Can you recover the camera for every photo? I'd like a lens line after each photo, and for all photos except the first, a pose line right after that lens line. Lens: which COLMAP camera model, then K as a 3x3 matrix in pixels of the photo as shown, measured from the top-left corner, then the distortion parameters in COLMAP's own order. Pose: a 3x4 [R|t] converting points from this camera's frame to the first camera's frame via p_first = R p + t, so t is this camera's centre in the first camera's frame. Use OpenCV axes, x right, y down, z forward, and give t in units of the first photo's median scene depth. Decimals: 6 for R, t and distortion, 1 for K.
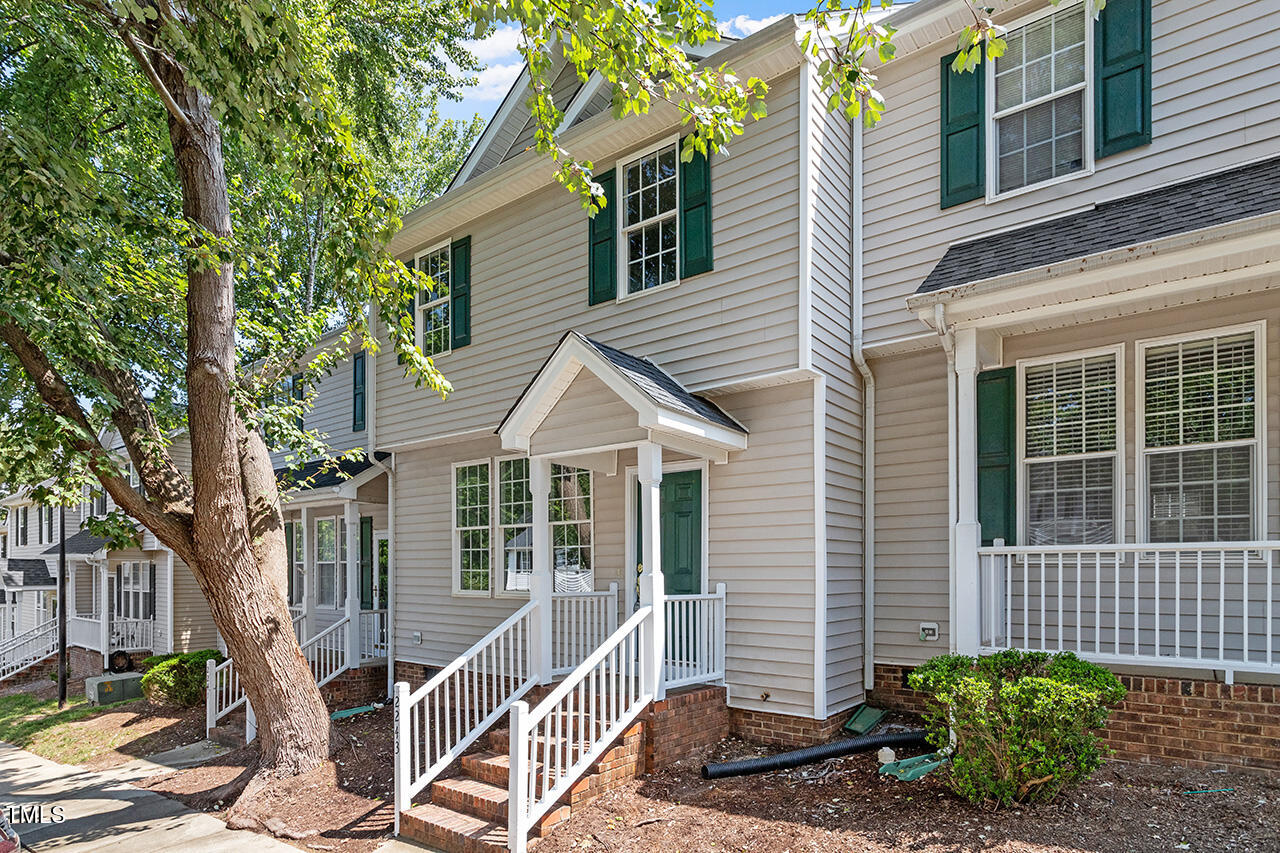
lens RADIAL K [[713.2, 0, 638.9], [0, 713.2, 418.7], [0, 0, 1]] dist [0.000021, 0.001933]
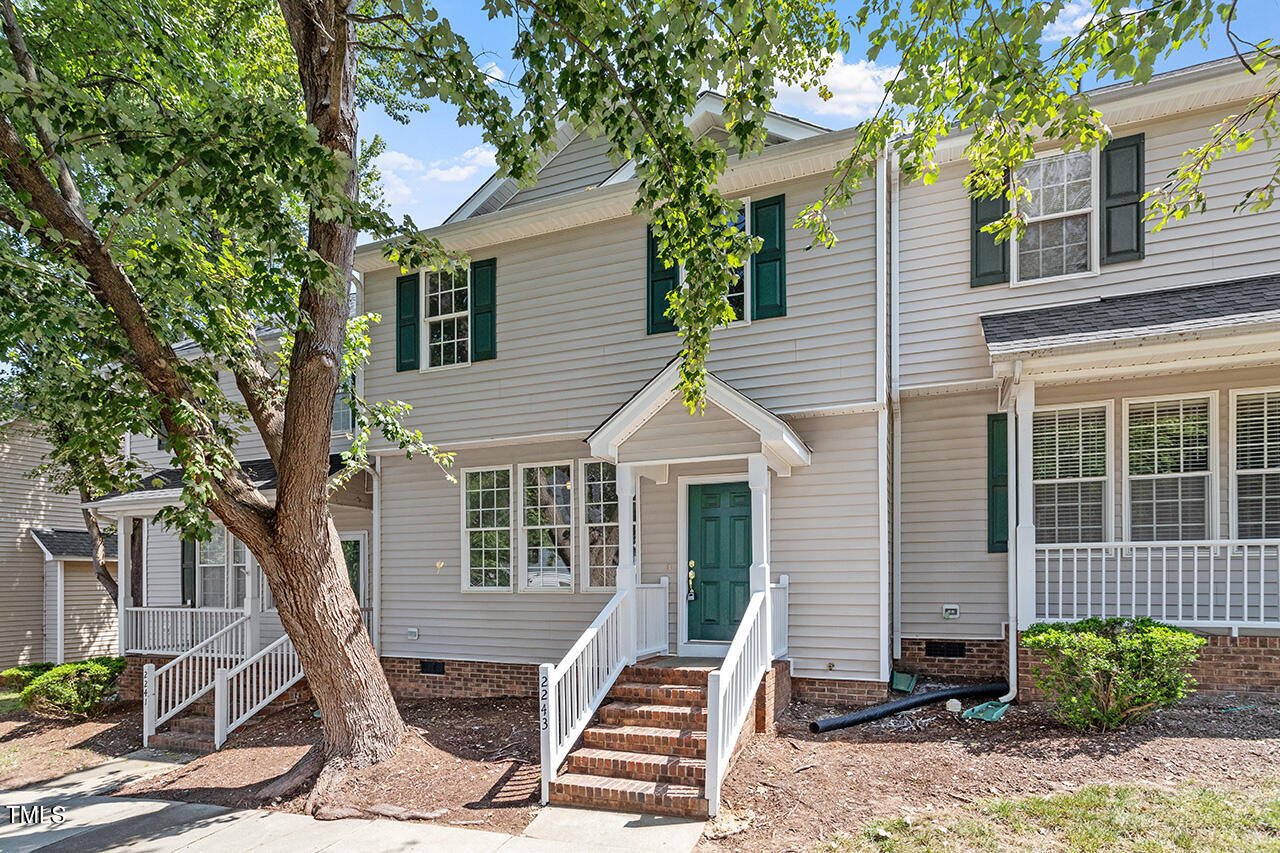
lens RADIAL K [[638.2, 0, 640.4], [0, 638.2, 440.1], [0, 0, 1]] dist [0.005808, 0.001579]
pose [[0.967187, 0.053186, 0.248437, -0.442655], [-0.052430, 0.998578, -0.009662, 0.028744], [-0.248598, -0.003681, 0.968600, 0.017478]]
